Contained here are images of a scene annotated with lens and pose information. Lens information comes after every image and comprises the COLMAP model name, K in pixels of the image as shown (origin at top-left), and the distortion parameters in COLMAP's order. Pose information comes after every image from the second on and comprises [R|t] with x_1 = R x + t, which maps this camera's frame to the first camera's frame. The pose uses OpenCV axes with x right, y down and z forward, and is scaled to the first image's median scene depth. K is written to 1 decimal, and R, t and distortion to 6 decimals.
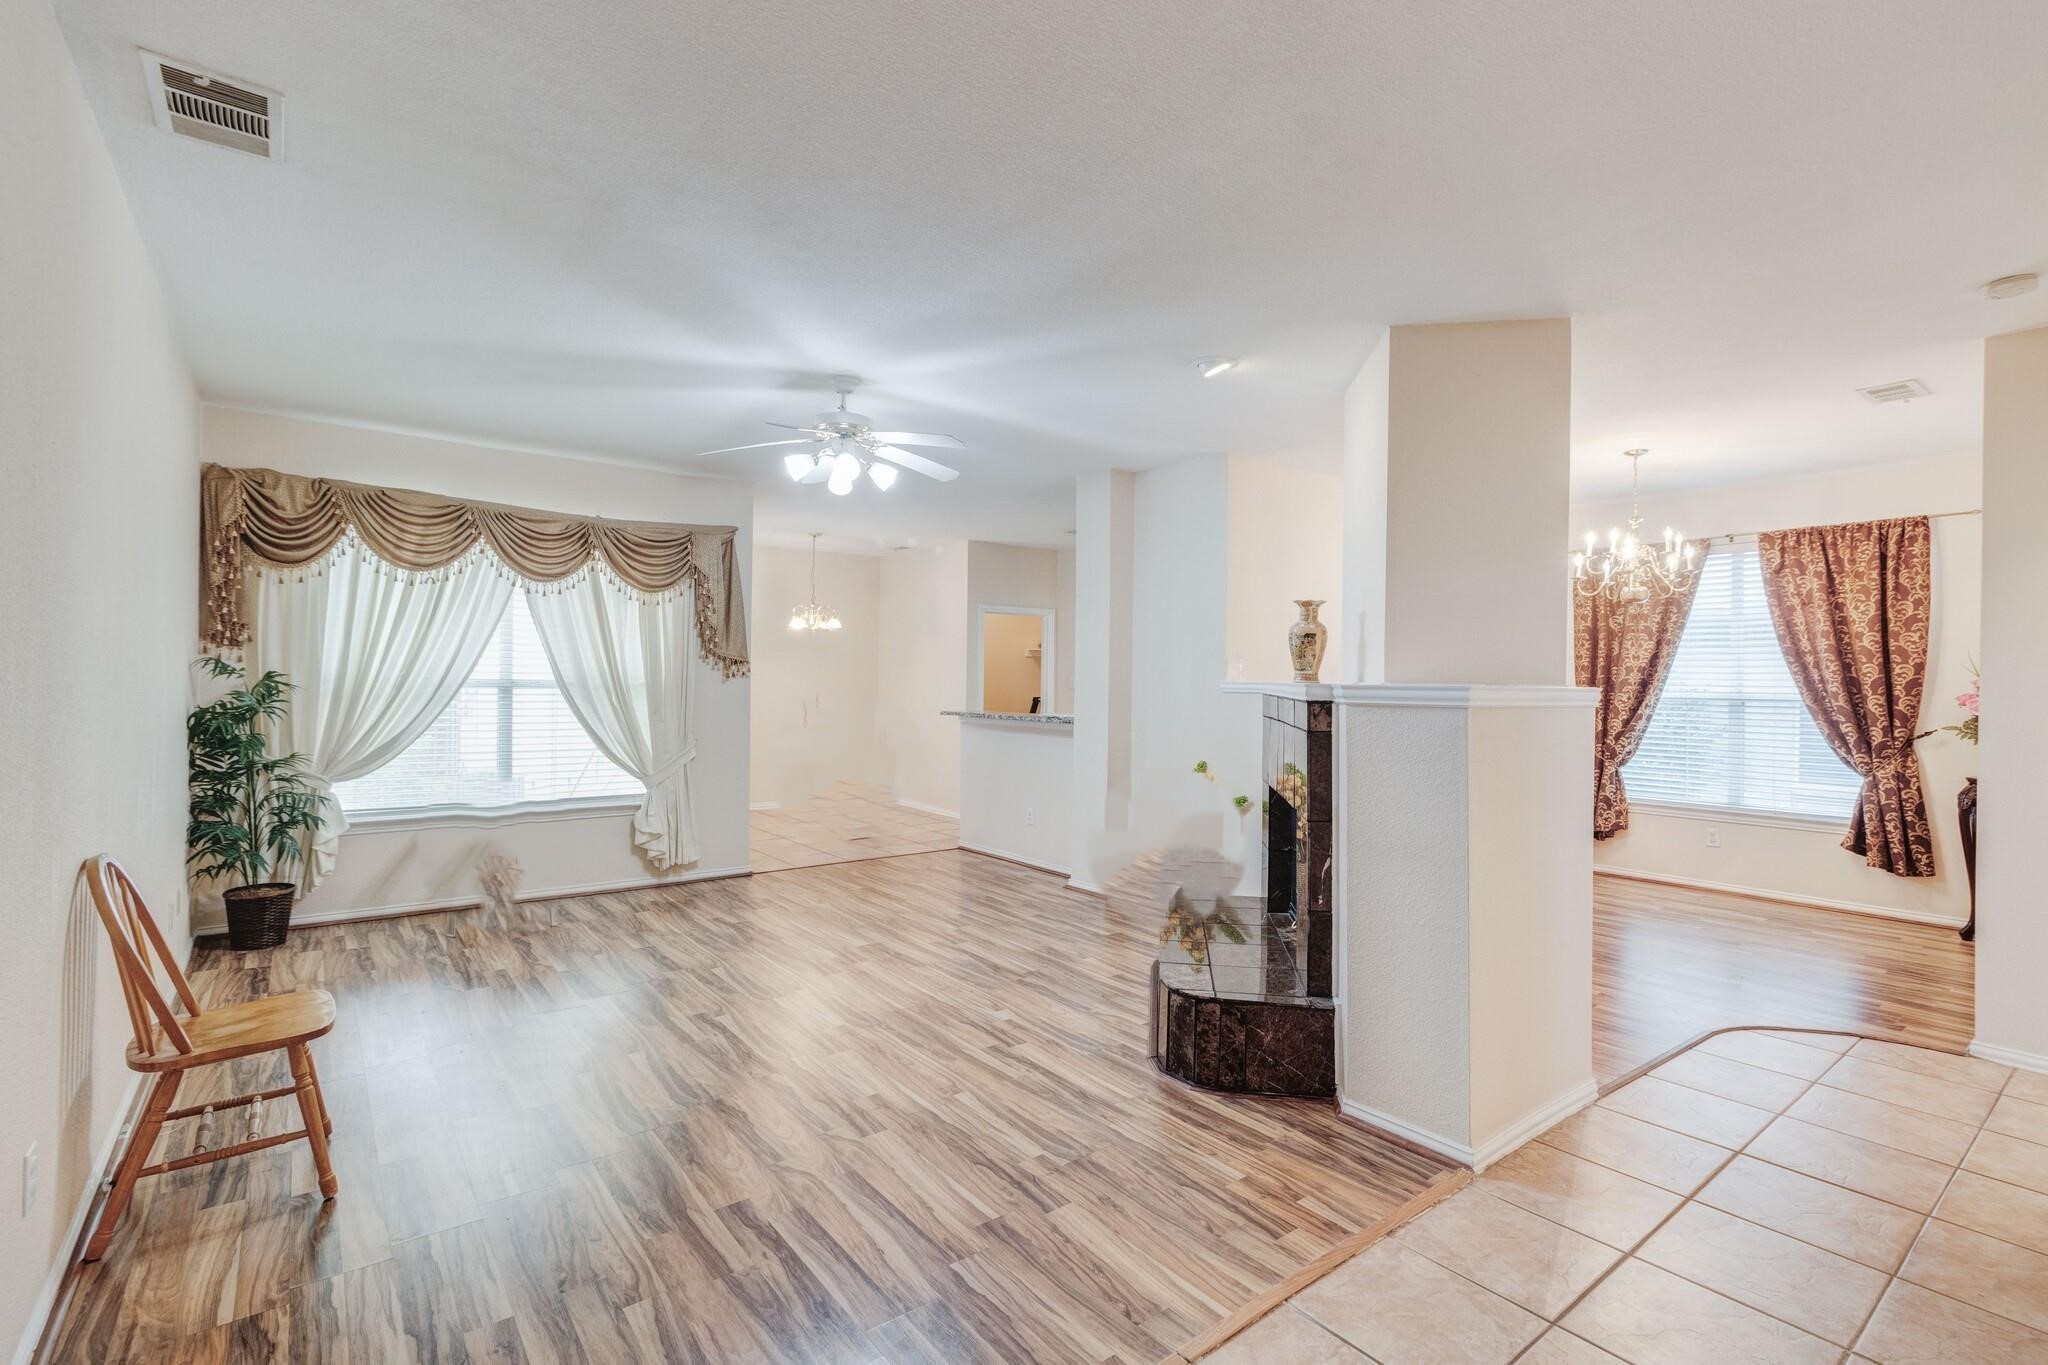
lens RADIAL K [[938.6, 0, 1042.0], [0, 938.6, 677.2], [0, 0, 1]] dist [0.000715, 0.001844]
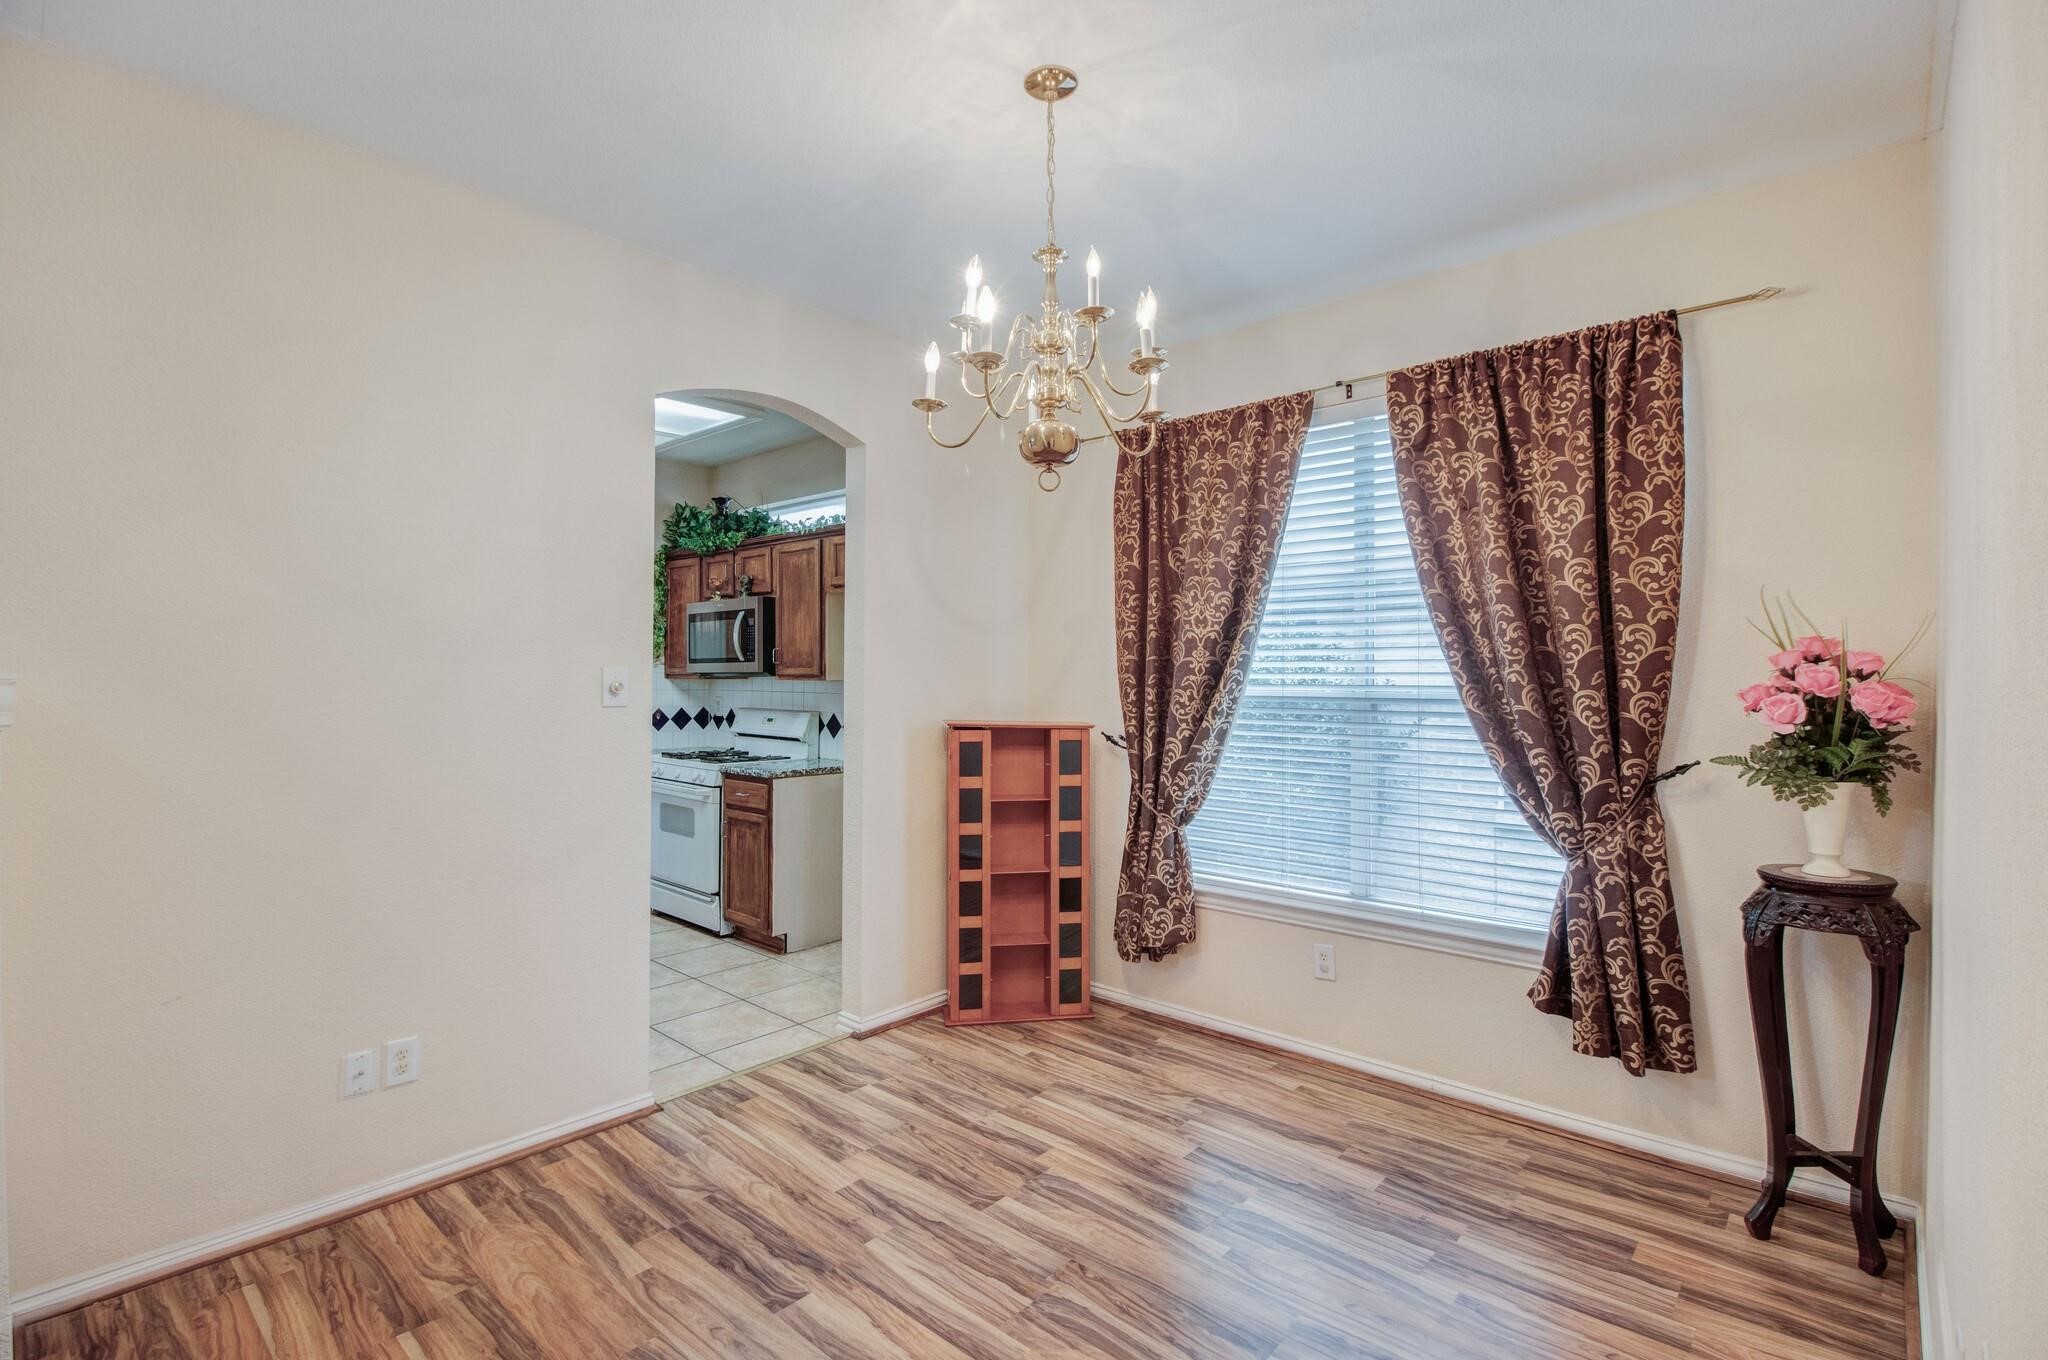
lens RADIAL K [[944.4, 0, 1045.0], [0, 944.4, 673.2], [0, 0, 1]] dist [-0.000534, 0.001892]
pose [[0.983212, -0.009979, 0.182193, 0.537358], [0.009674, 0.999950, 0.002562, 0.007167], [-0.182209, -0.000756, 0.983260, 0.587760]]
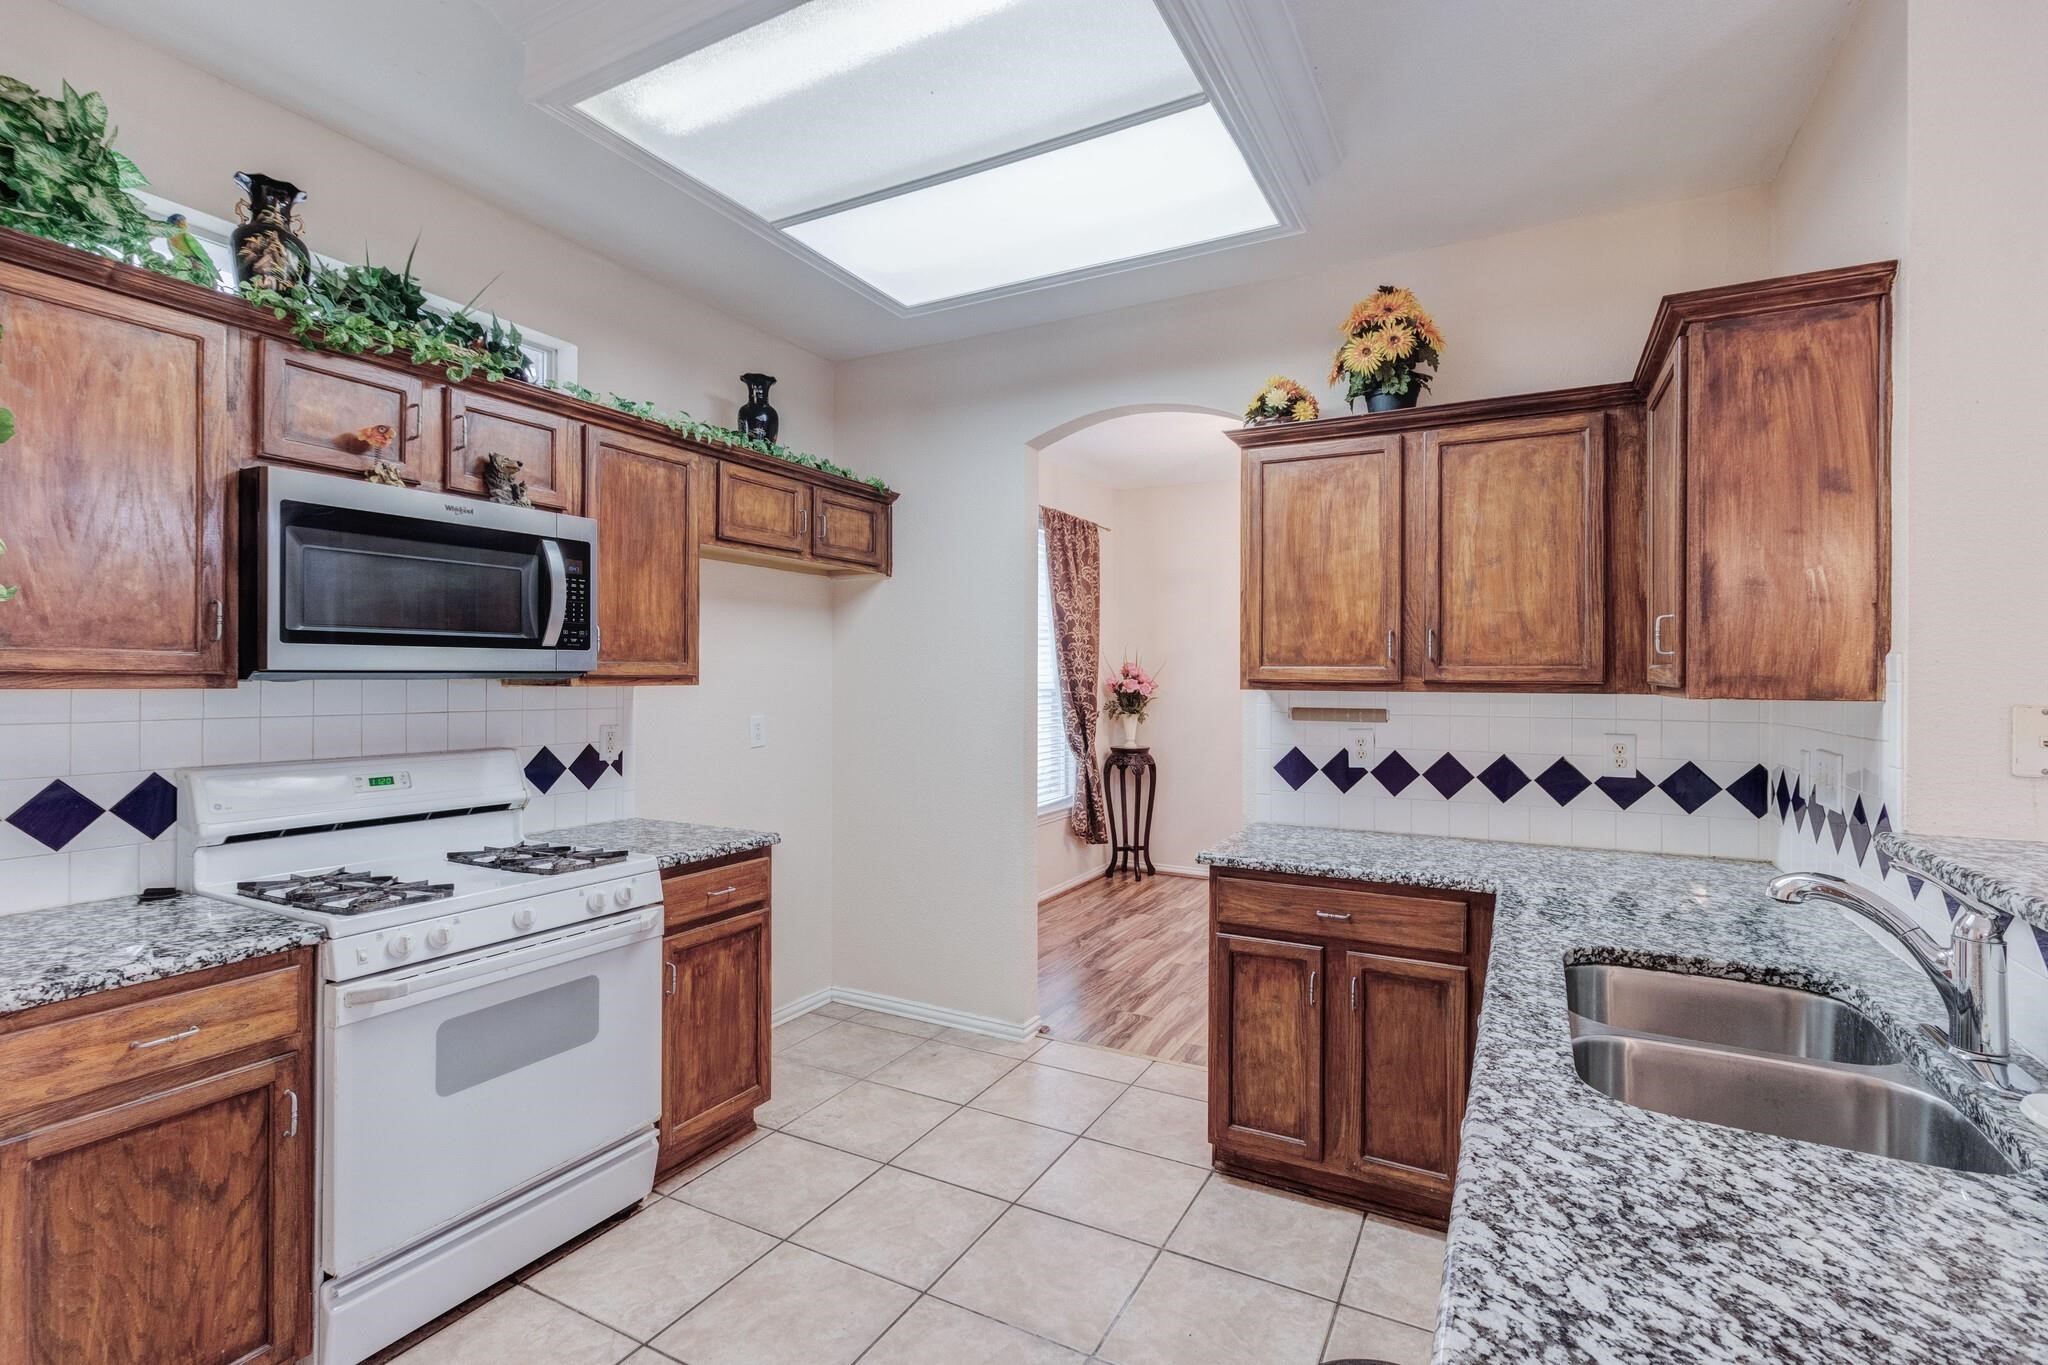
lens RADIAL K [[944.4, 0, 1011.4], [0, 944.4, 673.1], [0, 0, 1]] dist [-0.000534, 0.001892]
pose [[-0.393976, -0.010290, 0.919063, -0.076191], [-0.010600, 0.999922, 0.006652, 0.001818], [-0.919059, -0.007121, -0.394055, 1.539561]]
